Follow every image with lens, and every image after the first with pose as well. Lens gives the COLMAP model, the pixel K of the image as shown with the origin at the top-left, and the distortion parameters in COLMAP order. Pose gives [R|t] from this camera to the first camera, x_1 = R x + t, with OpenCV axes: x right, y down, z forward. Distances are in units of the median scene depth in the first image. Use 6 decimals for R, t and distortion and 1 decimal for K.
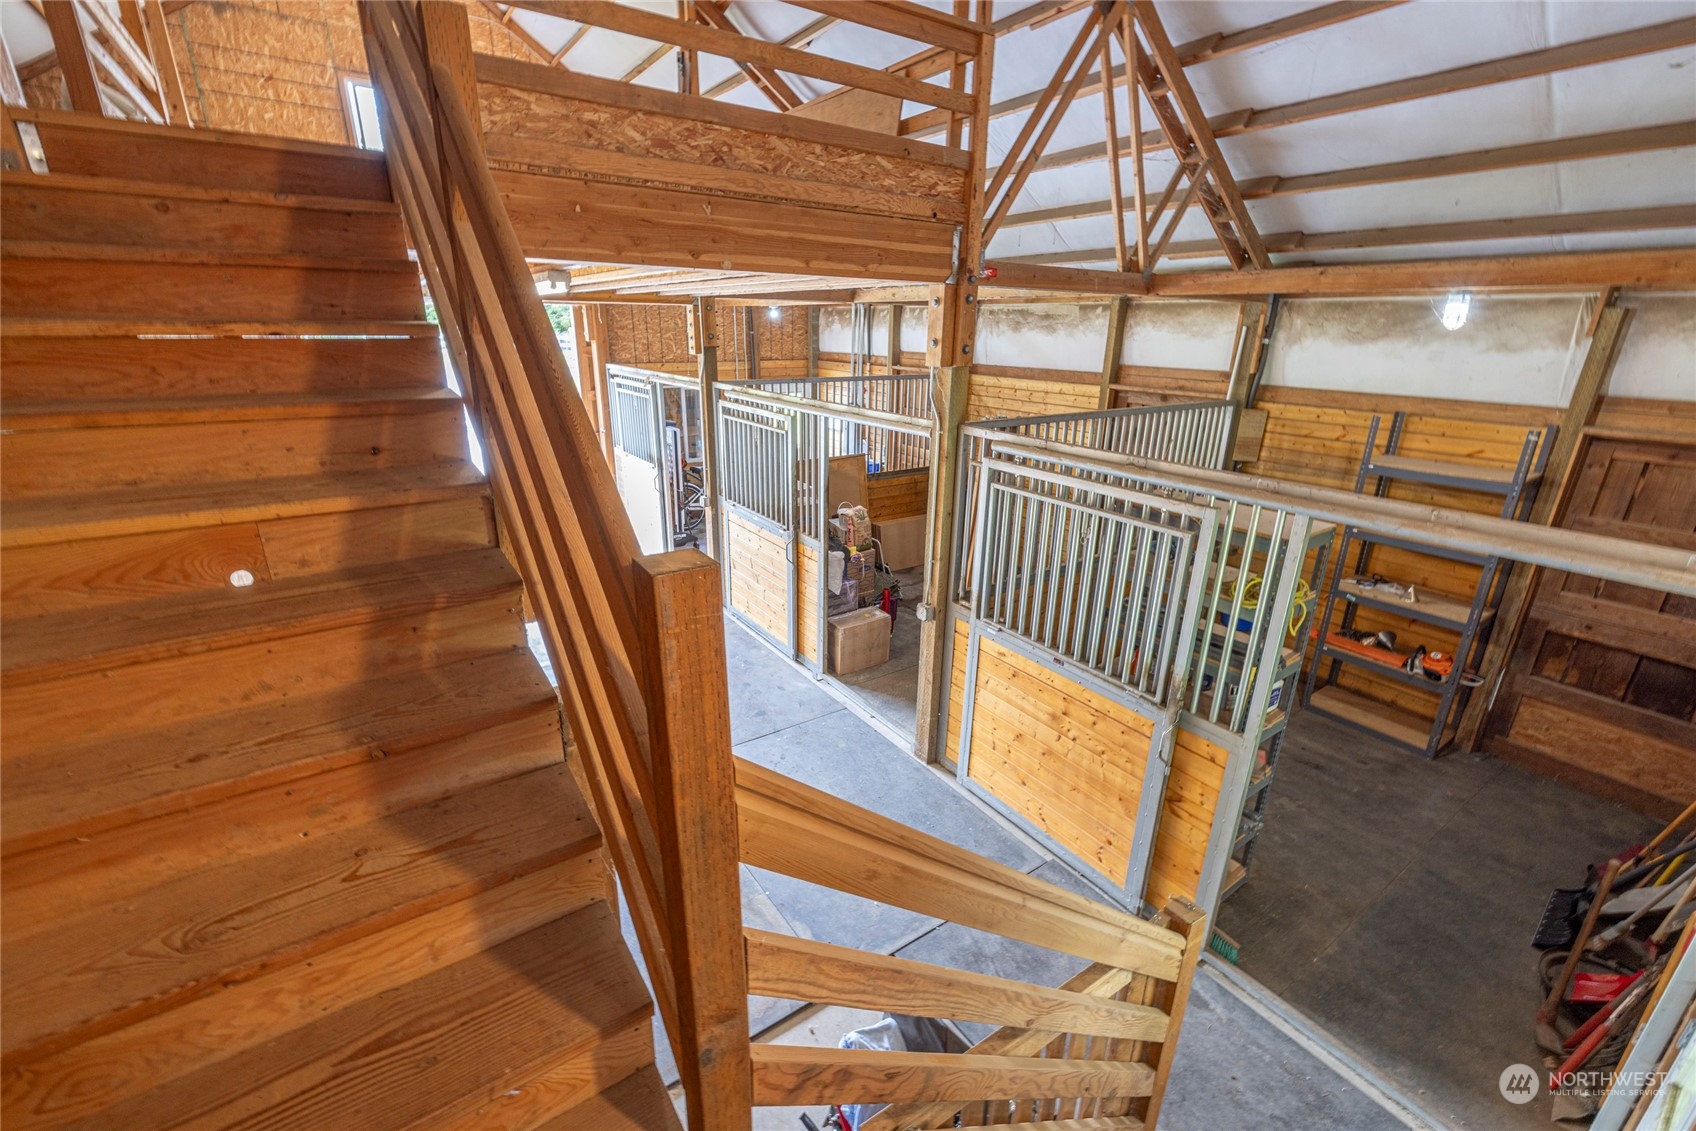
lens RADIAL K [[707.6, 0, 842.6], [0, 707.6, 570.5], [0, 0, 1]] dist [-0.006968, -0.000046]
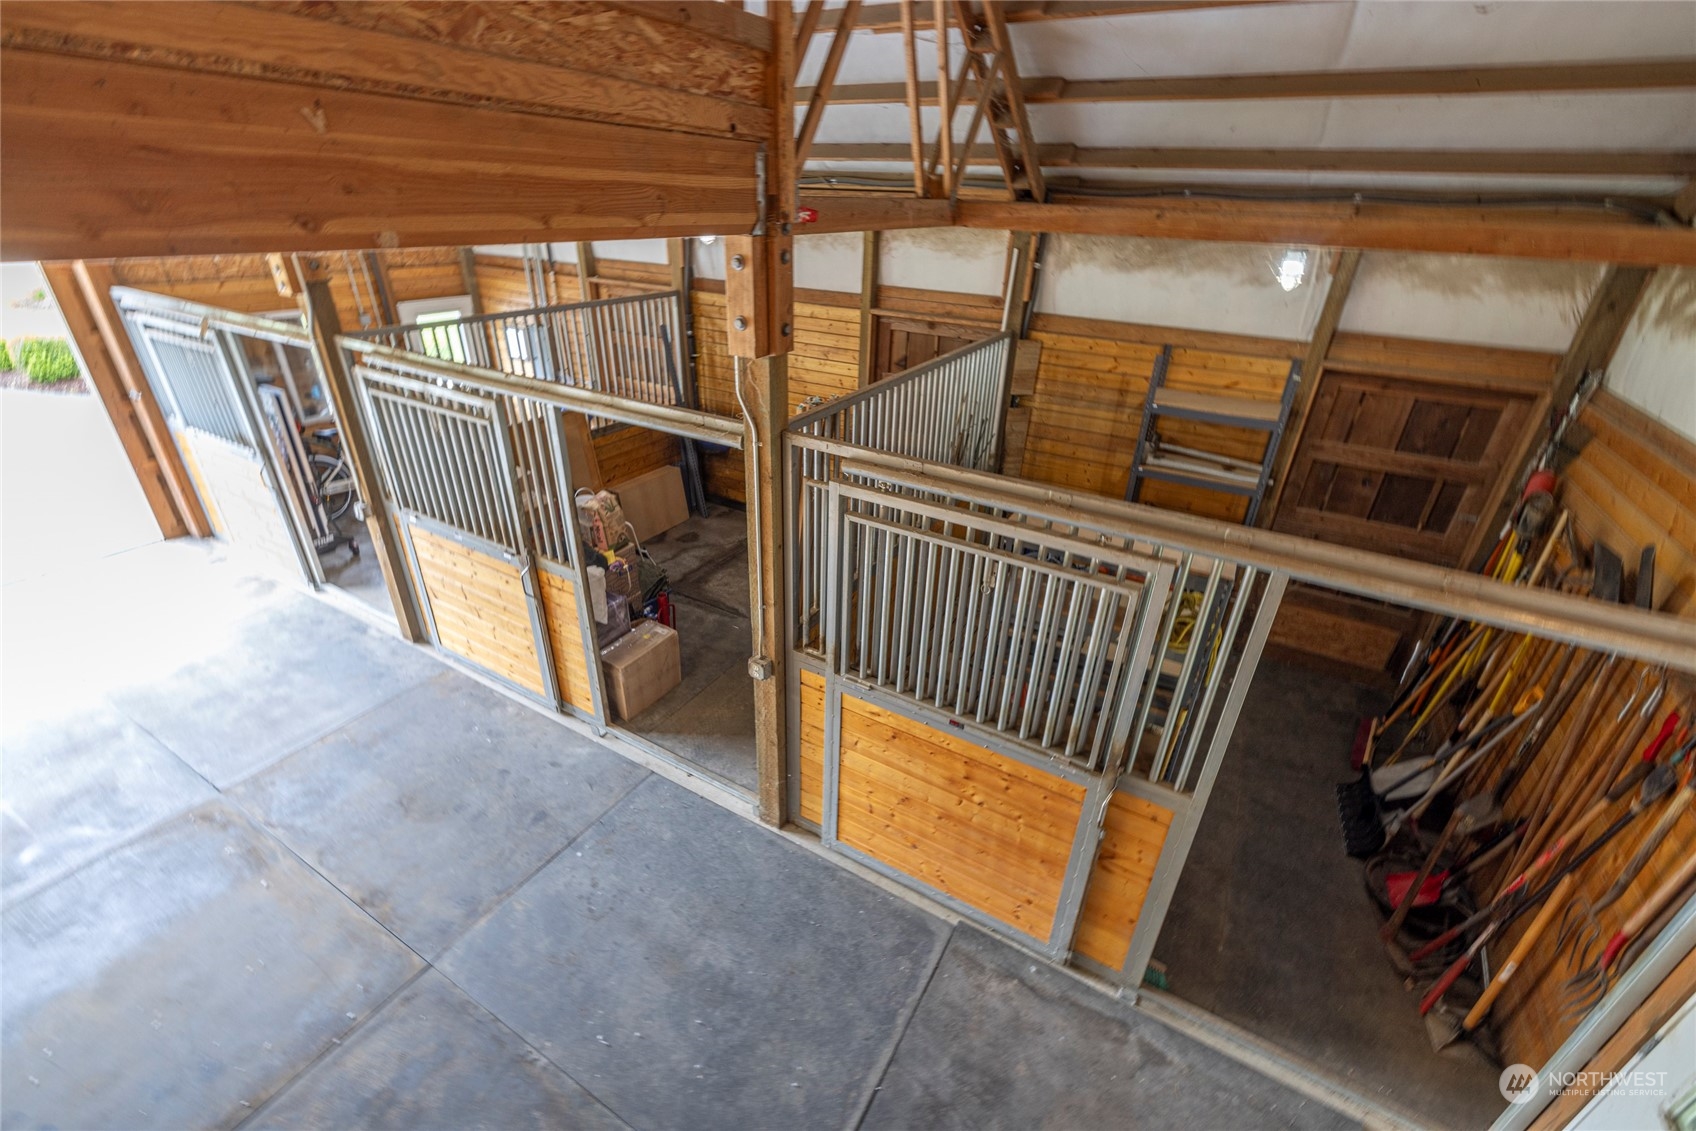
lens RADIAL K [[707.6, 0, 851.6], [0, 707.6, 563.1], [0, 0, 1]] dist [-0.006968, -0.000046]
pose [[0.898228, -0.191530, 0.395603, -0.078573], [0.126397, 0.974602, 0.184861, -0.186090], [-0.420962, -0.116045, 0.899625, 0.282034]]
